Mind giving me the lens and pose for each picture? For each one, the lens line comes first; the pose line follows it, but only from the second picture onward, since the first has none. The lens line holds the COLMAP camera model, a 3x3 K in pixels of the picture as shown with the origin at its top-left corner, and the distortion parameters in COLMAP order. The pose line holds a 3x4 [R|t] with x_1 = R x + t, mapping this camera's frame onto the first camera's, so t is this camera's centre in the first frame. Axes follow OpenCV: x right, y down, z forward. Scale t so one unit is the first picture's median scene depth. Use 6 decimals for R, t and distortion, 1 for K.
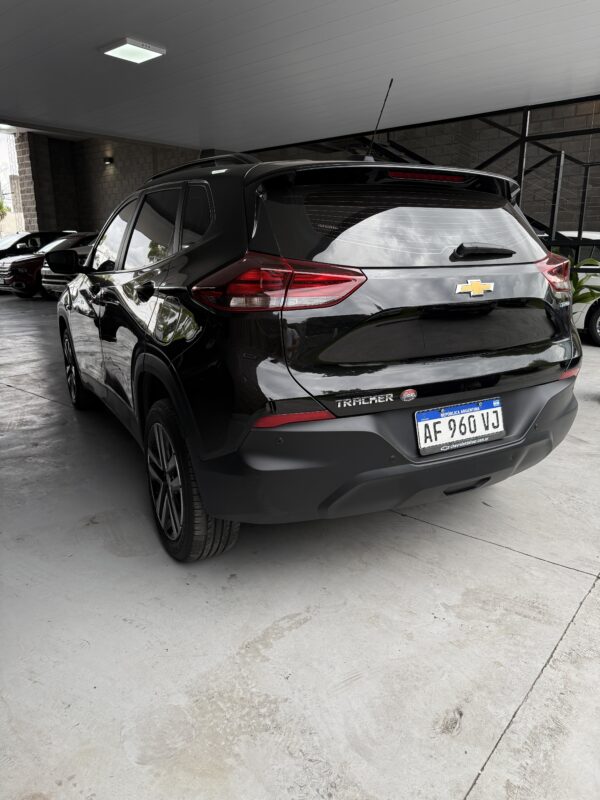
lens RADIAL K [[554.3, 0, 299.8], [0, 554.3, 397.7], [0, 0, 1]] dist [0.024428, -0.003821]
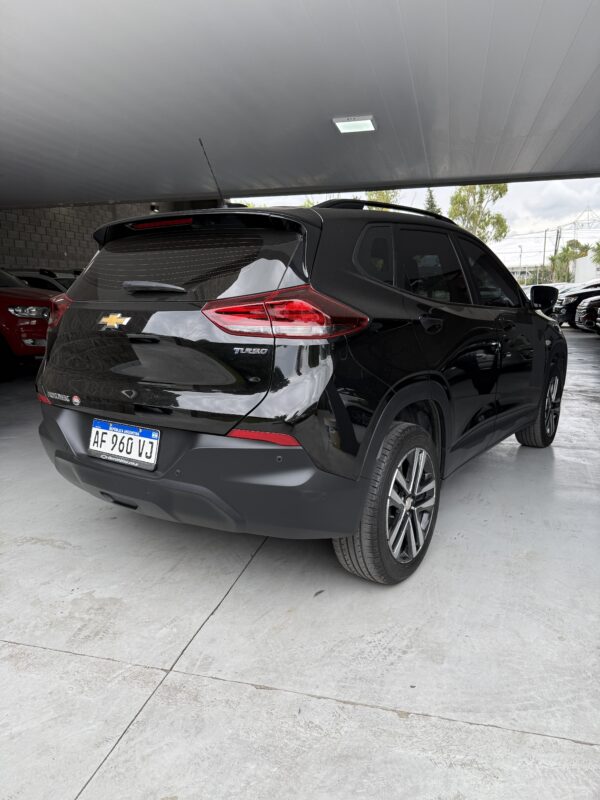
lens RADIAL K [[554.3, 0, 293.0], [0, 554.3, 402.3], [0, 0, 1]] dist [0.024428, -0.003821]
pose [[0.417091, 0.160120, -0.894649, 1.411103], [-0.212853, 0.974192, 0.075123, -0.185381], [0.883589, 0.159095, 0.440409, 0.803612]]
